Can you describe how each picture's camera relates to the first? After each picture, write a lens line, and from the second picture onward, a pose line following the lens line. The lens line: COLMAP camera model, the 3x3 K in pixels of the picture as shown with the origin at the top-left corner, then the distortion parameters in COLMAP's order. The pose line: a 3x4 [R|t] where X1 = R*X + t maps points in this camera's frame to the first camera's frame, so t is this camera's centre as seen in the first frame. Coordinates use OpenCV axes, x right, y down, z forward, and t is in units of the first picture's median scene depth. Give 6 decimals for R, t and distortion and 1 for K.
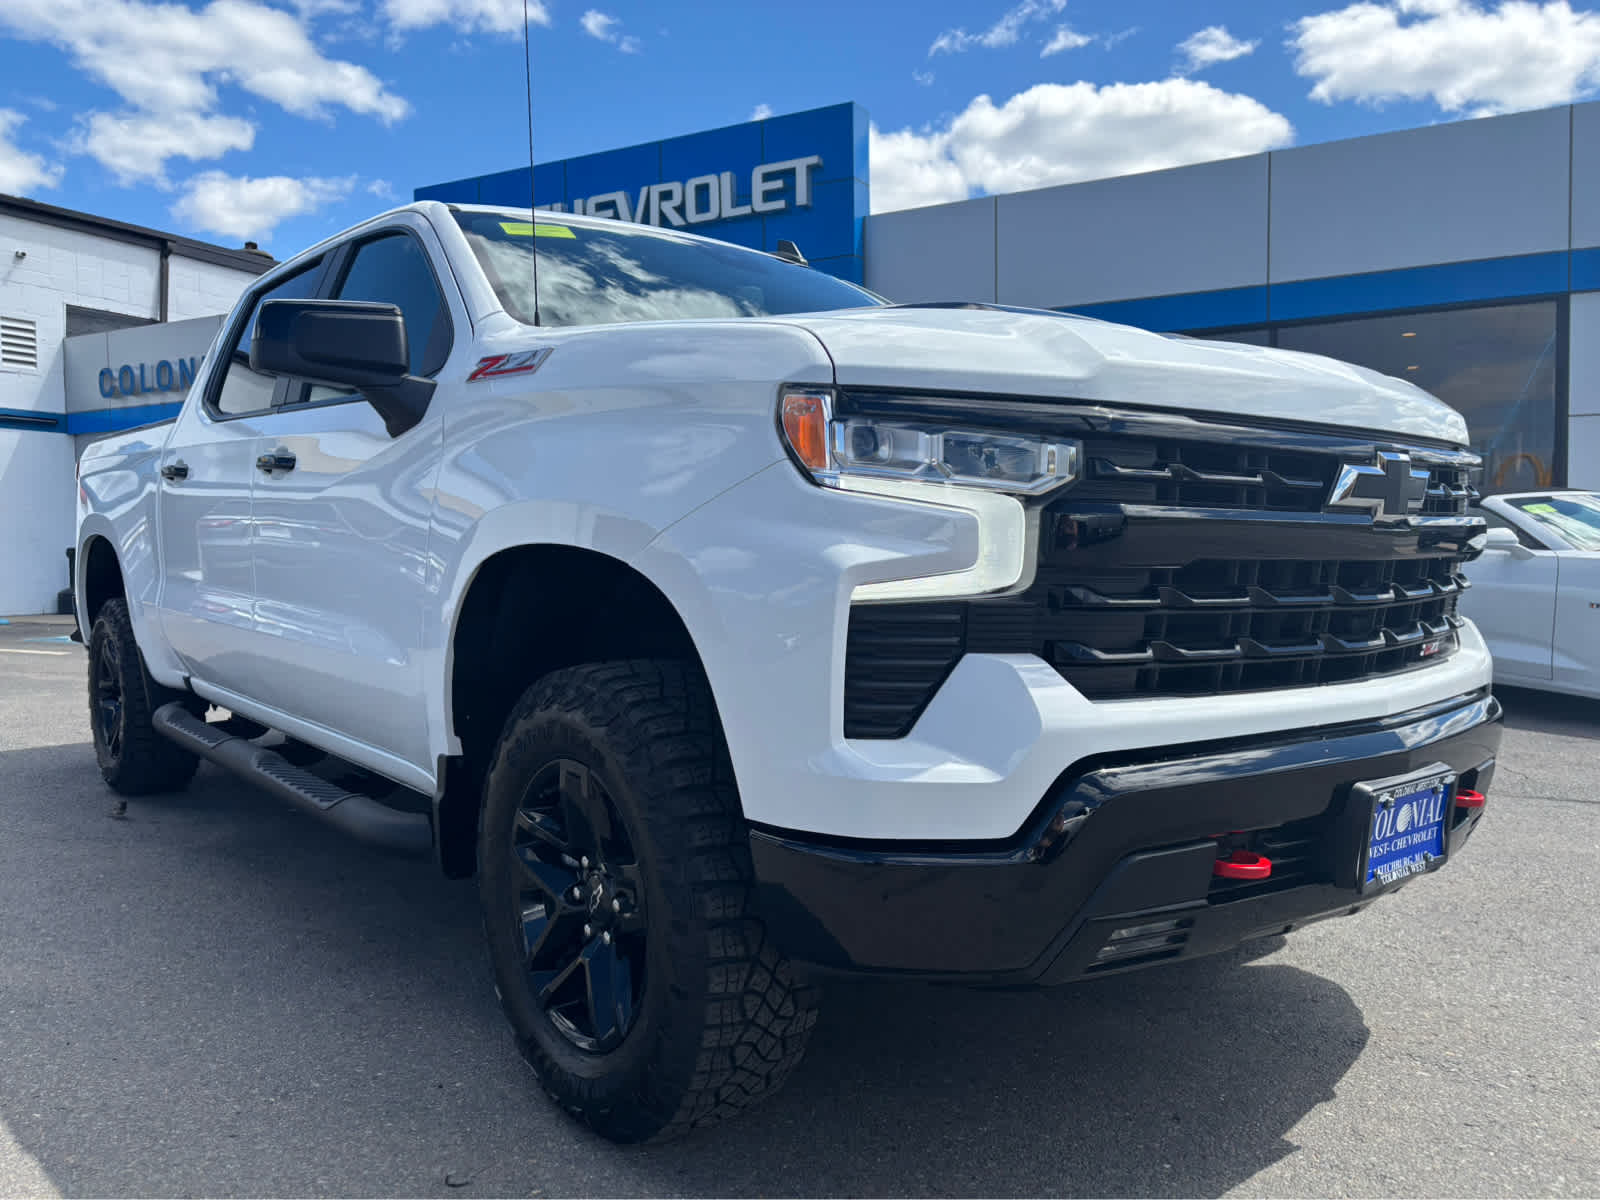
lens RADIAL K [[1210.0, 0, 809.9], [0, 1210.0, 610.5], [0, 0, 1]] dist [0.057407, -0.064483]
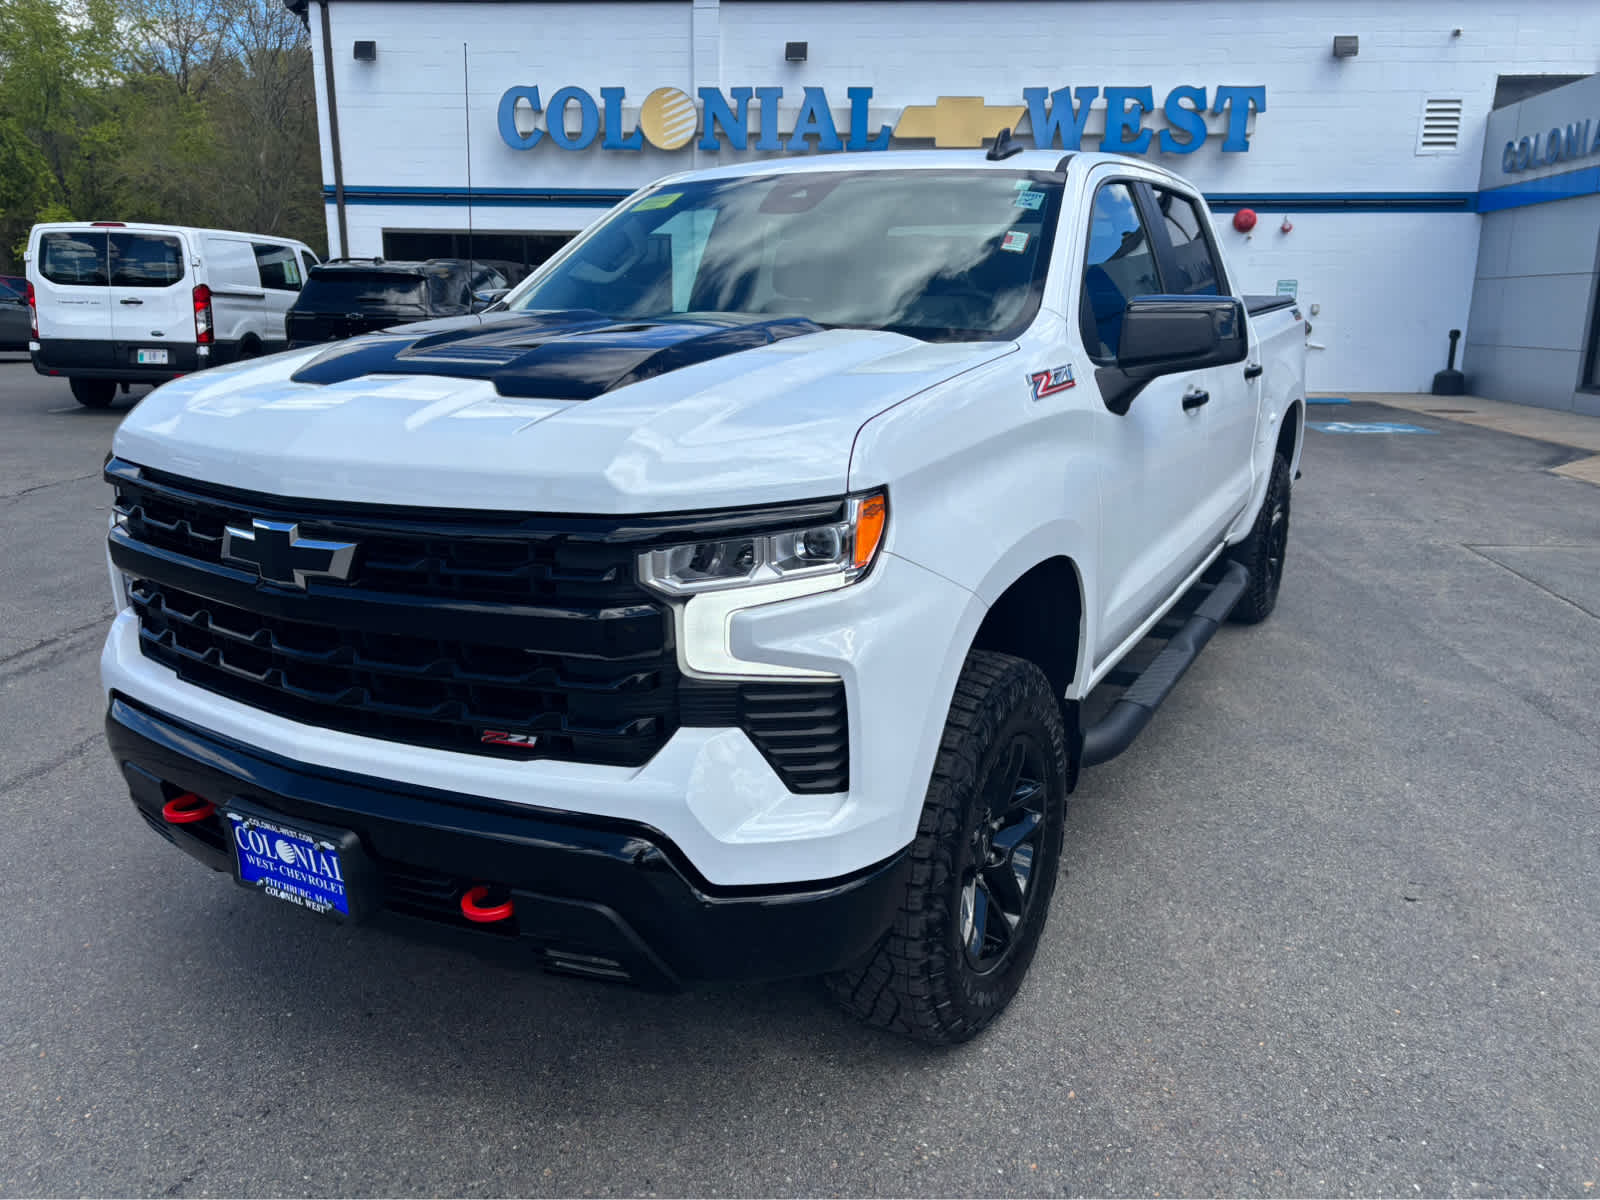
lens RADIAL K [[1210.0, 0, 805.5], [0, 1210.0, 593.8], [0, 0, 1]] dist [0.057407, -0.064483]
pose [[0.345949, 0.231874, -0.909150, 1.442822], [-0.054728, 0.972319, 0.227160, -0.298780], [0.936656, -0.028830, 0.349063, 0.964568]]
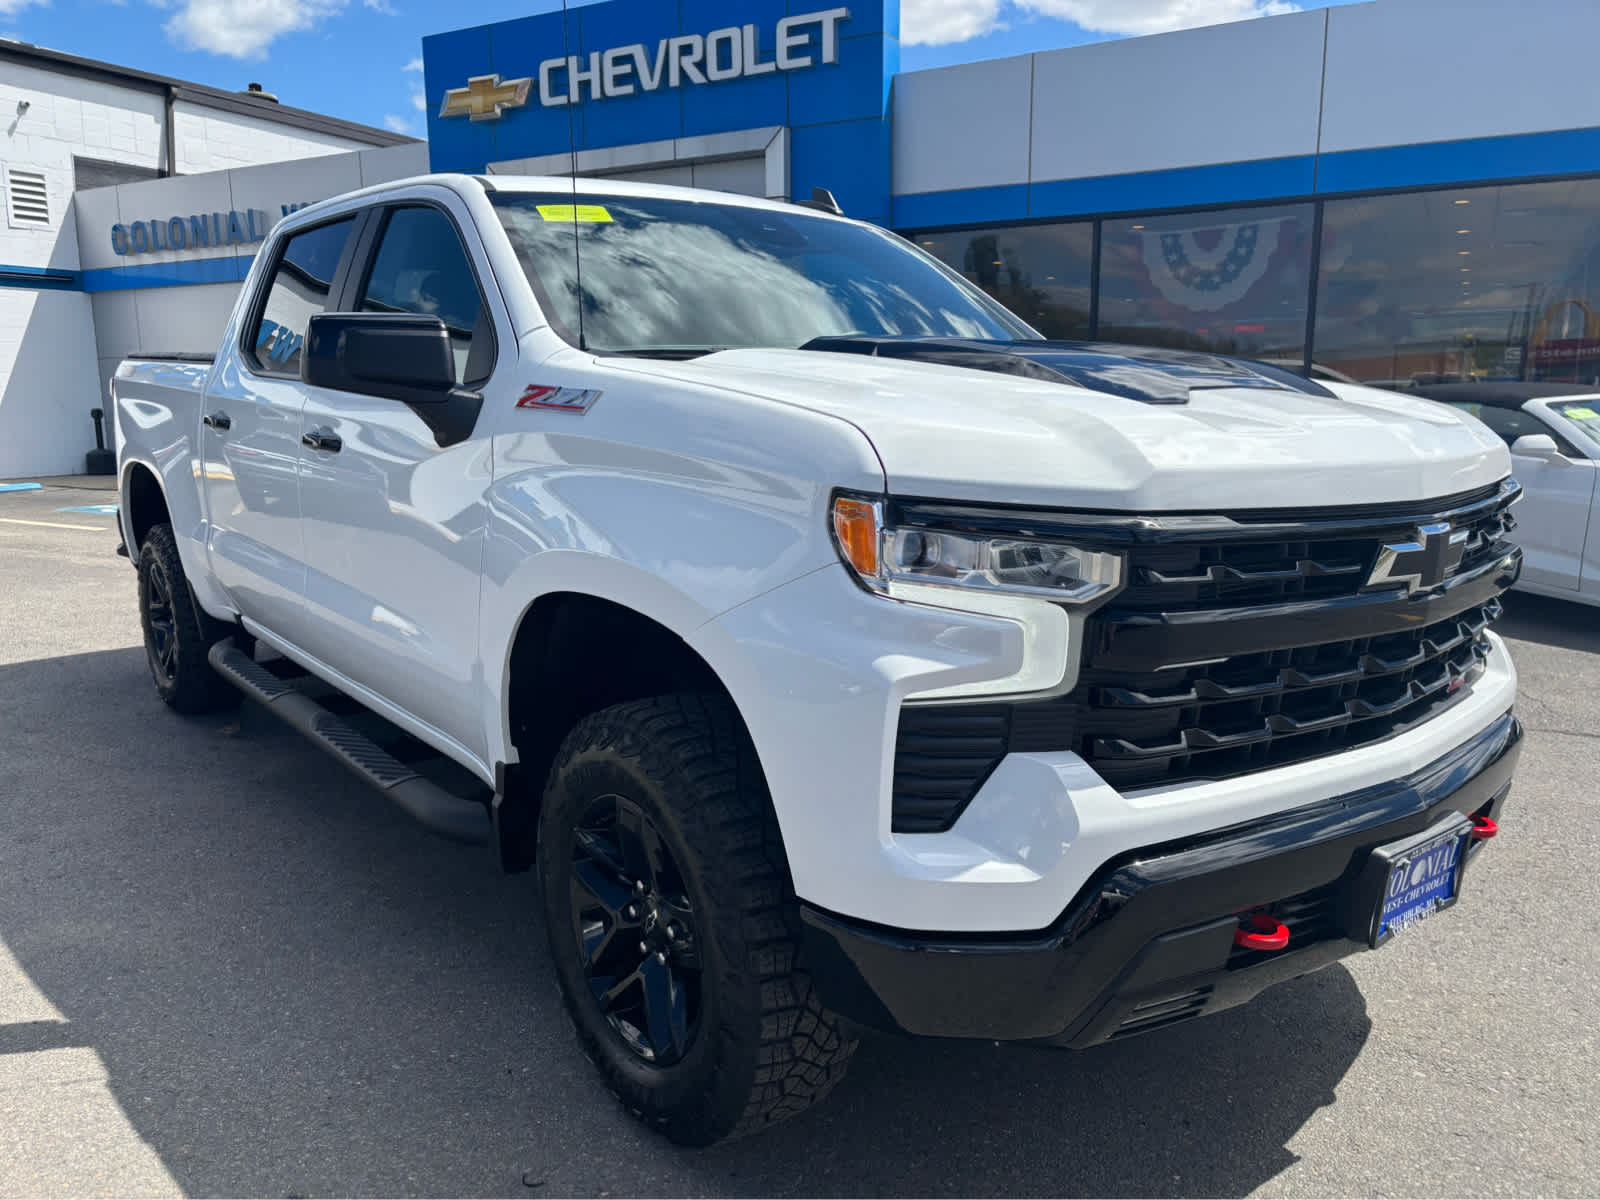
lens RADIAL K [[1210.0, 0, 799.7], [0, 1210.0, 610.9], [0, 0, 1]] dist [0.057407, -0.064483]
pose [[0.999723, 0.008275, -0.022051, -0.022859], [-0.005289, 0.991212, 0.132180, -0.172331], [0.022951, -0.132027, 0.990980, -0.023537]]
